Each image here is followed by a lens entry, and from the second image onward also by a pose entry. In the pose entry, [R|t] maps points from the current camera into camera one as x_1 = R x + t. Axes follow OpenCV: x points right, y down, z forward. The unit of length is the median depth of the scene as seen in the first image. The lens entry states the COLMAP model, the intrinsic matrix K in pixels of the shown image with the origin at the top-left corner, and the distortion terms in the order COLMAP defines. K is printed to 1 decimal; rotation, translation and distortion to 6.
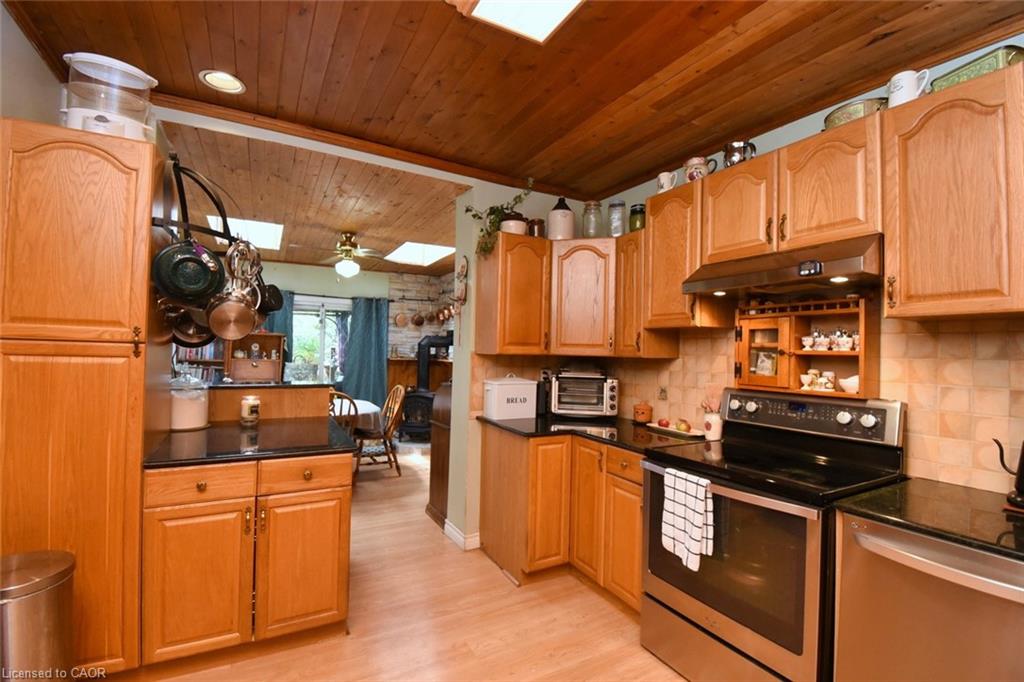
lens RADIAL K [[449.2, 0, 507.1], [0, 449.2, 344.6], [0, 0, 1]] dist [0.016973, -0.024458]
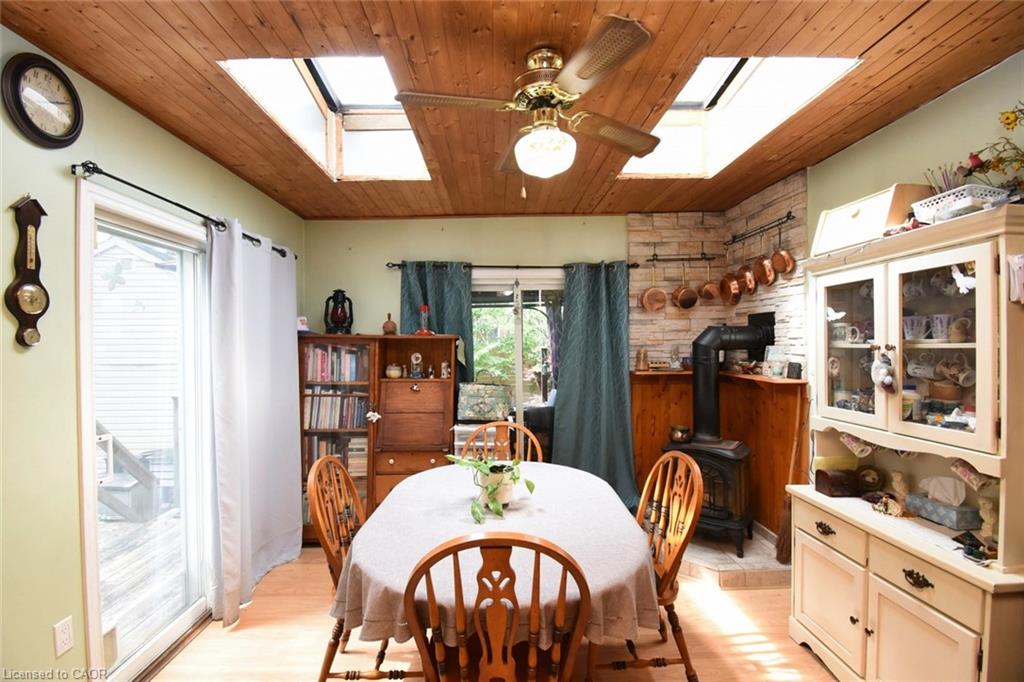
lens RADIAL K [[449.2, 0, 507.1], [0, 449.2, 344.6], [0, 0, 1]] dist [0.016973, -0.024458]
pose [[0.891057, -0.028706, -0.452983, -0.150740], [0.037789, 0.999225, 0.011012, -0.013631], [0.452316, -0.026931, 0.891451, 0.447086]]
